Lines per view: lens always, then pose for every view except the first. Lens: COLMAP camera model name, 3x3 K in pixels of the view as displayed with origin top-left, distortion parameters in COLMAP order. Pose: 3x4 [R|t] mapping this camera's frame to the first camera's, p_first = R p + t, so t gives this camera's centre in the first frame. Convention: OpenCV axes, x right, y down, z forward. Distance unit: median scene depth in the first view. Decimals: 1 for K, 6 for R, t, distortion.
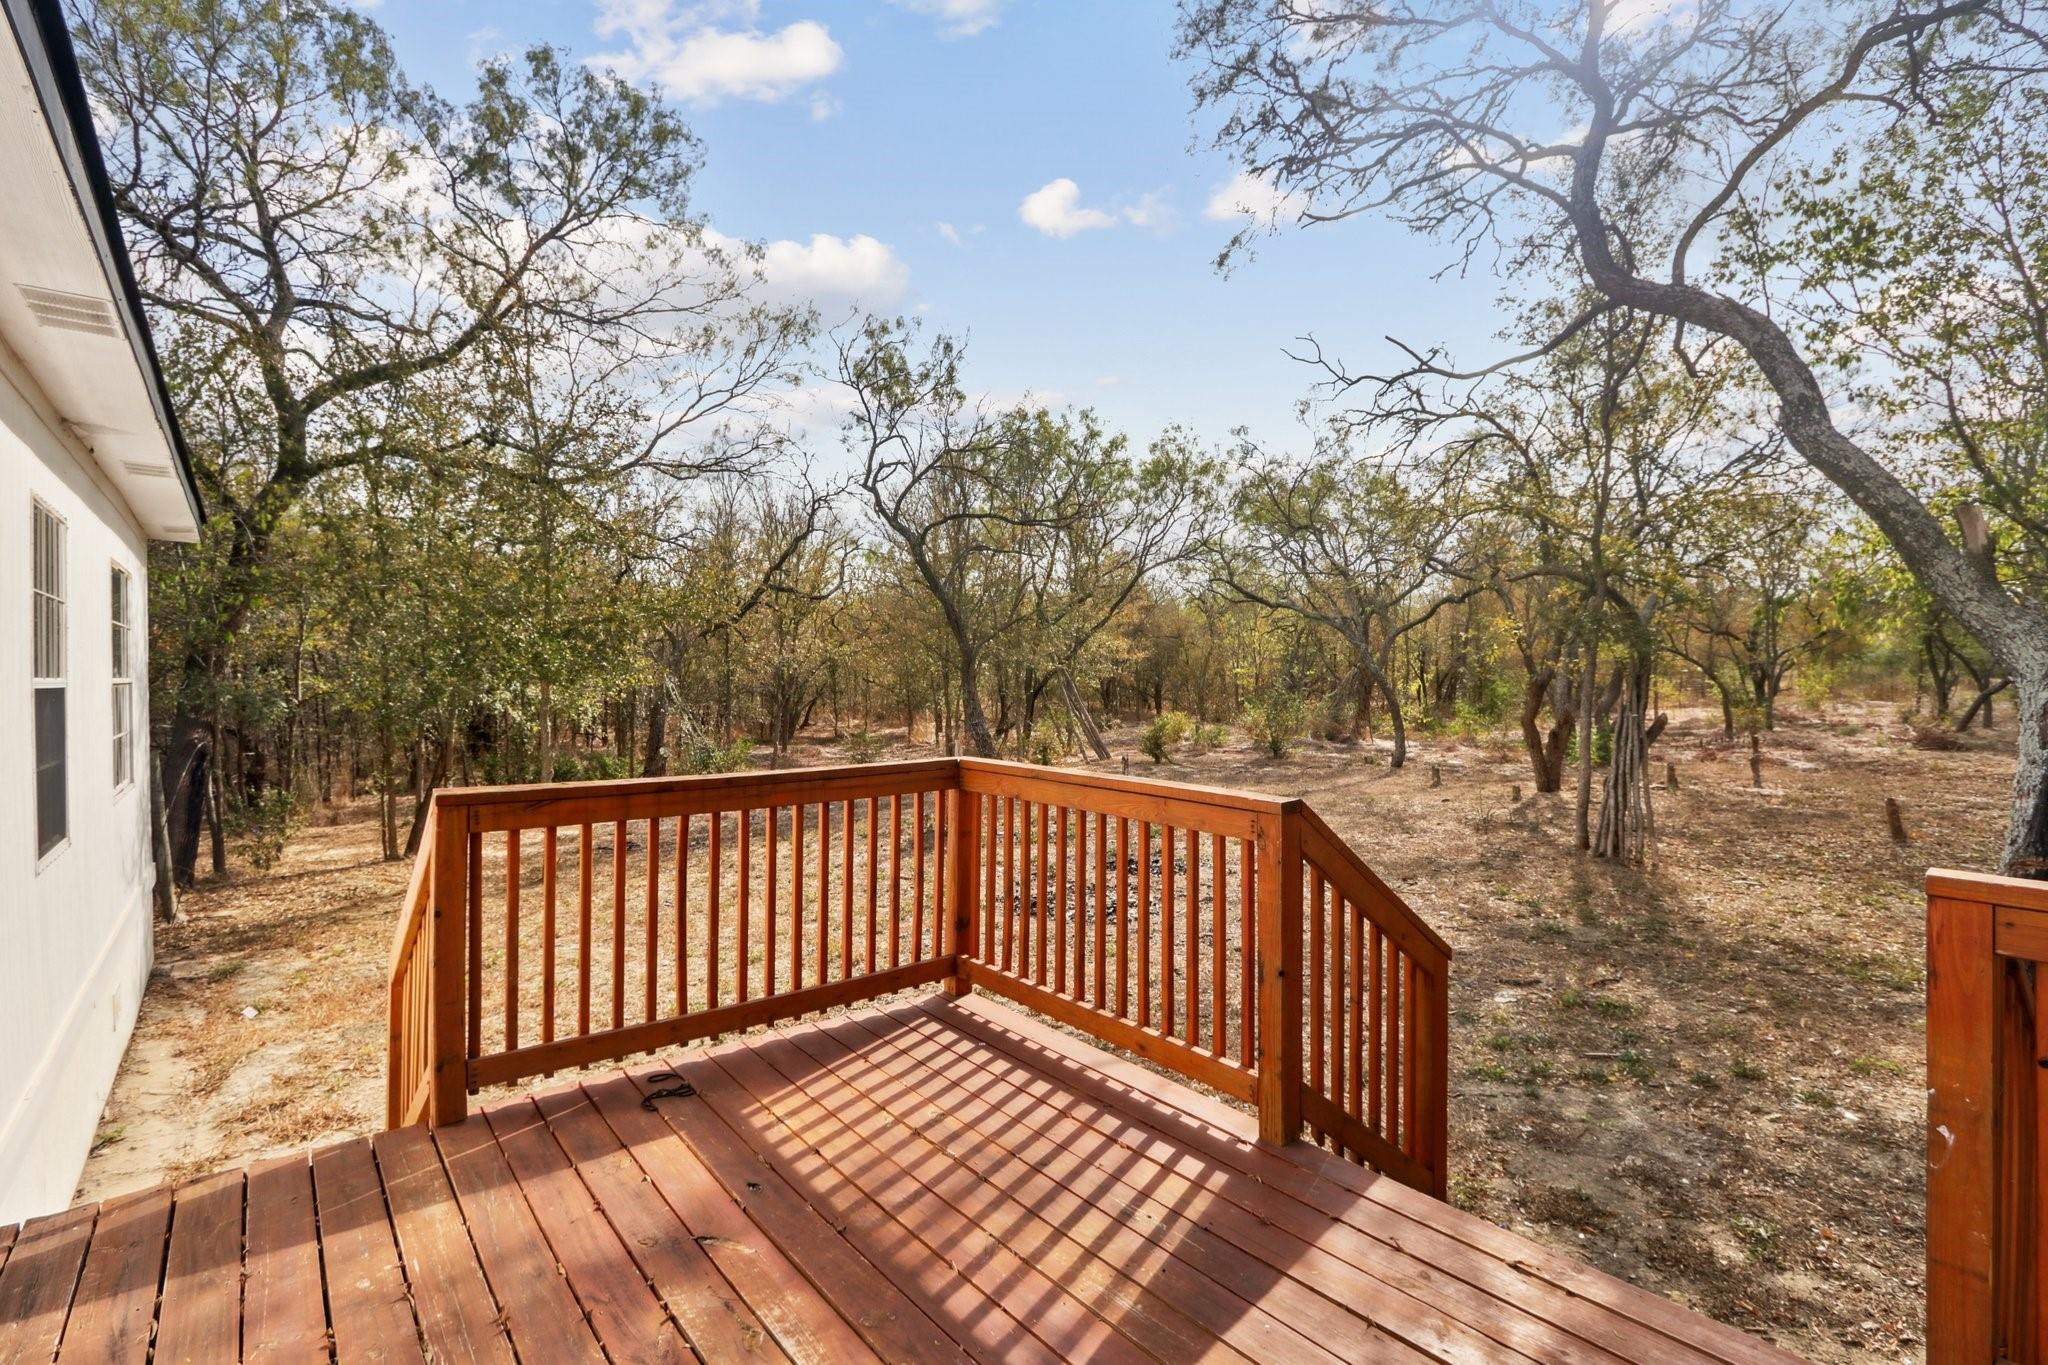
lens RADIAL K [[970.4, 0, 1027.0], [0, 970.4, 663.3], [0, 0, 1]] dist [-0.003809, -0.001122]
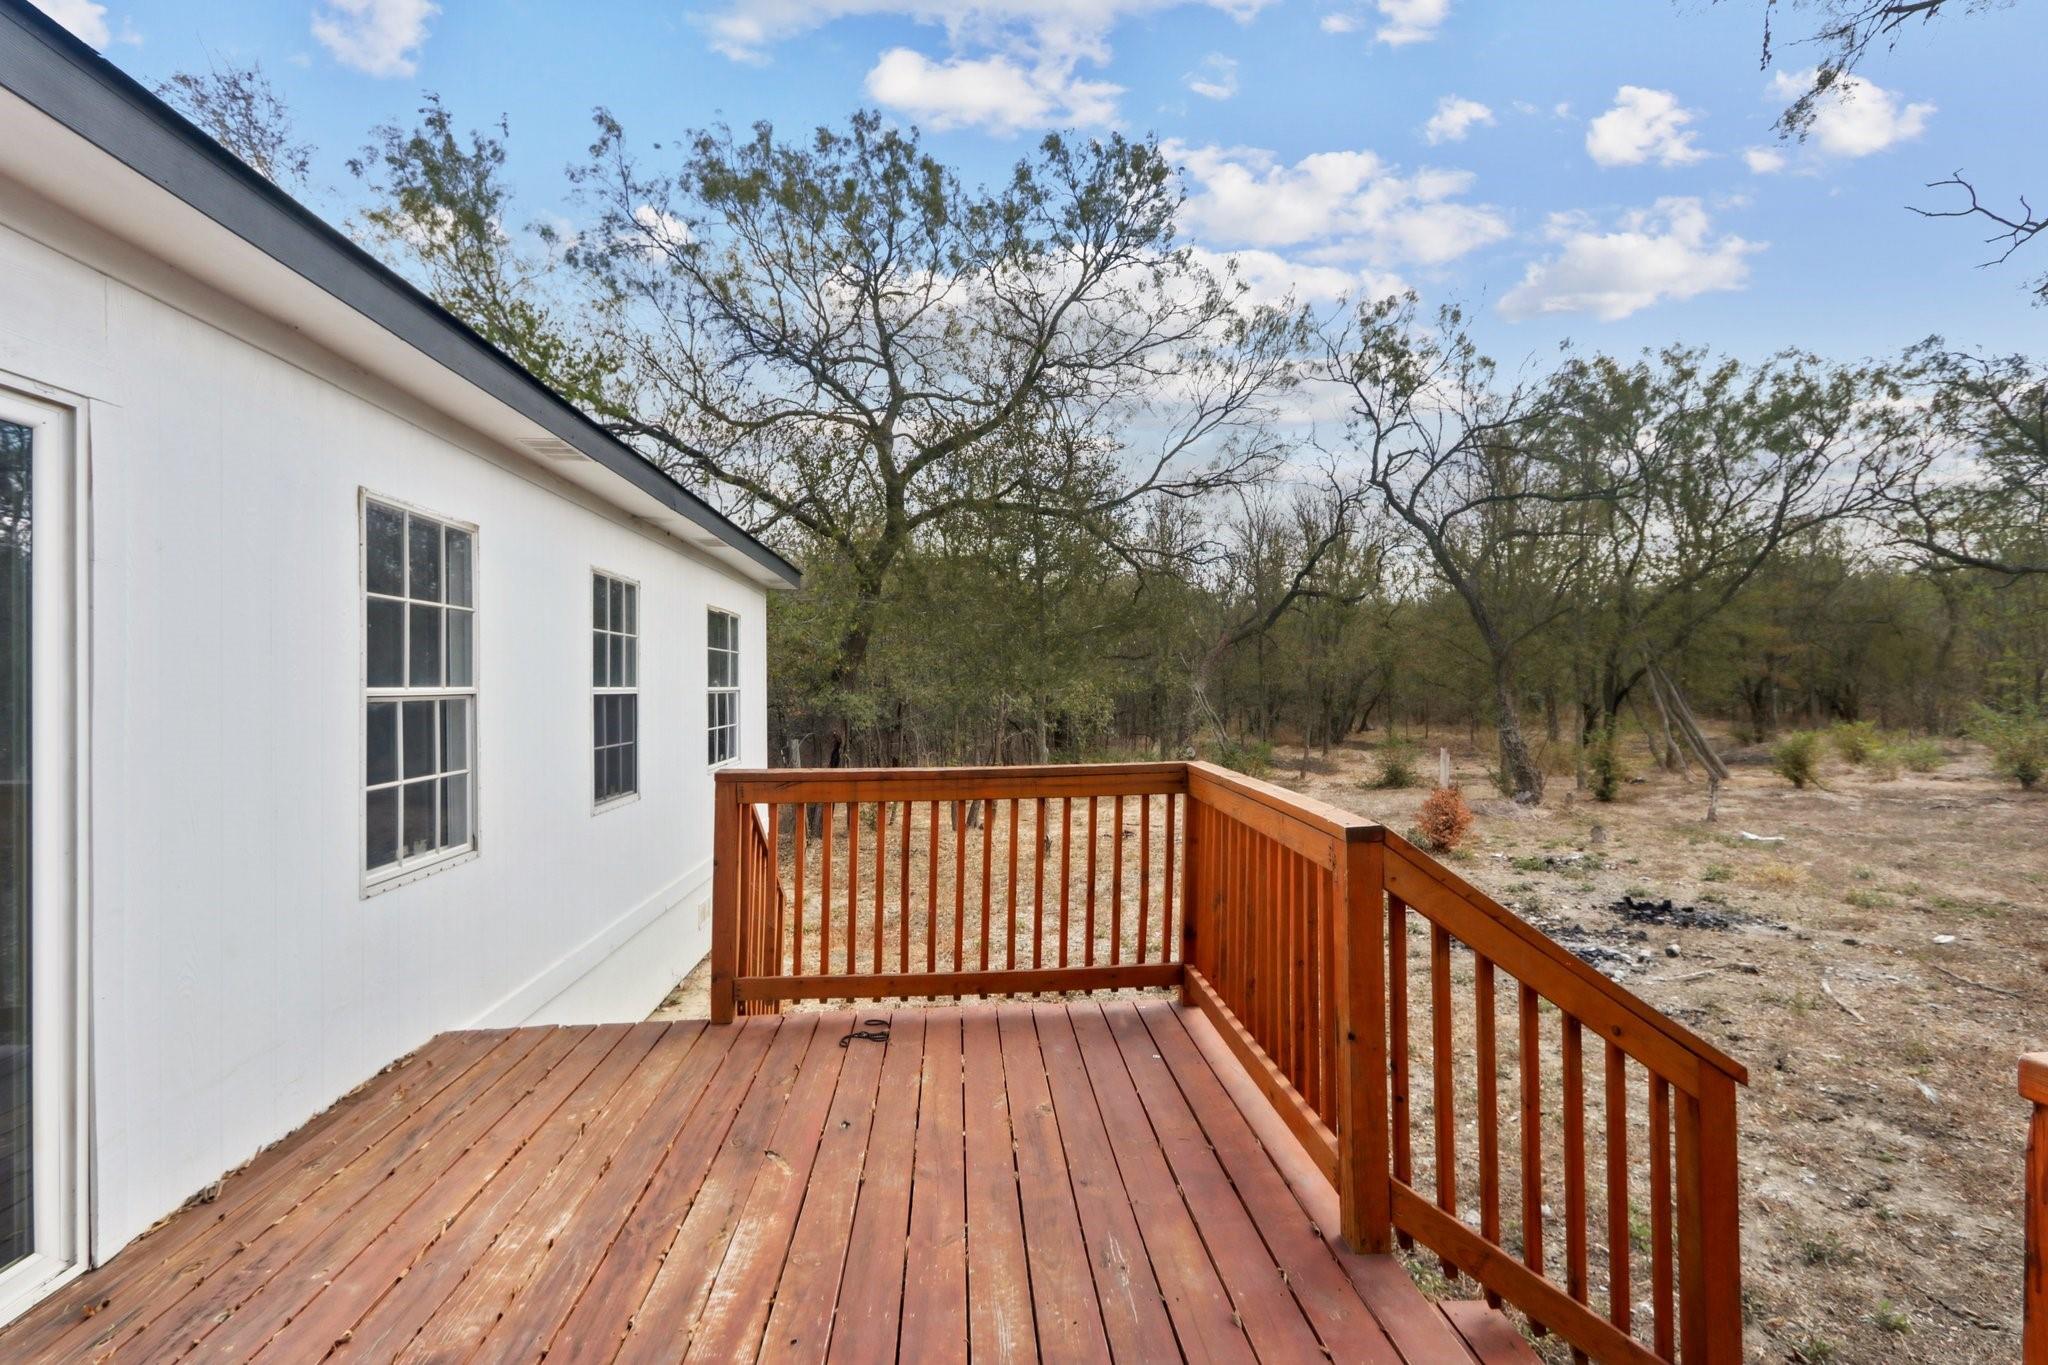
lens RADIAL K [[938.9, 0, 1022.9], [0, 938.9, 691.9], [0, 0, 1]] dist [0.029650, -0.000258]
pose [[0.823097, -0.004476, -0.567884, 0.109861], [0.018497, 0.999650, 0.018929, 0.001246], [0.567600, -0.026085, 0.822891, 0.042352]]
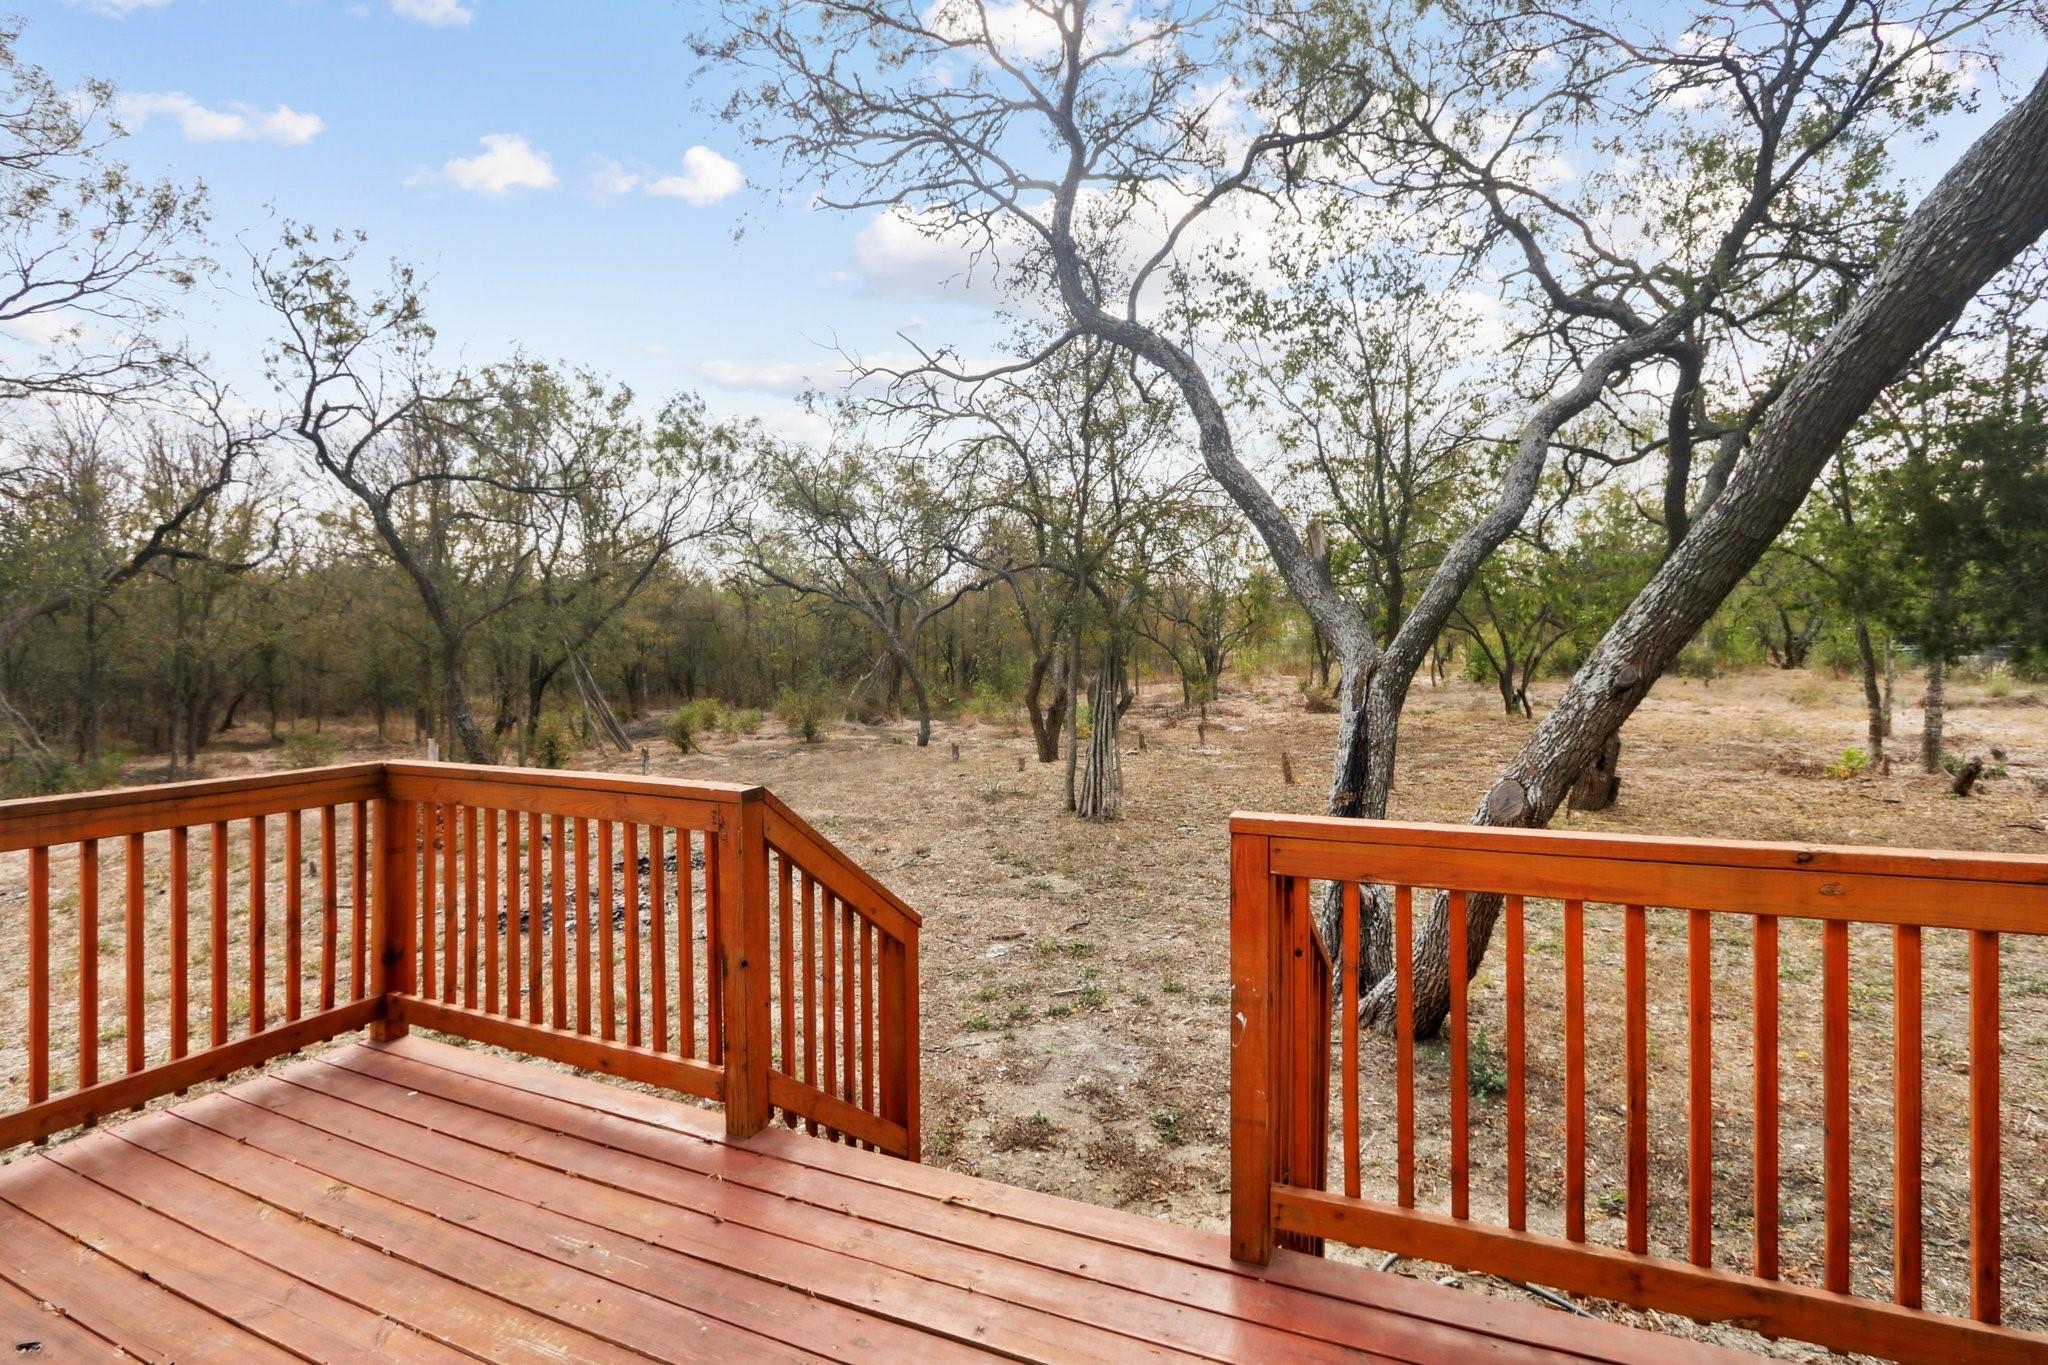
lens RADIAL K [[983.7, 0, 1018.7], [0, 983.7, 666.3], [0, 0, 1]] dist [-0.024239, 0.019410]
pose [[0.899133, -0.011883, 0.437515, 0.018365], [0.003169, 0.999782, 0.020642, -0.001150], [-0.437664, -0.017173, 0.898974, -0.003541]]
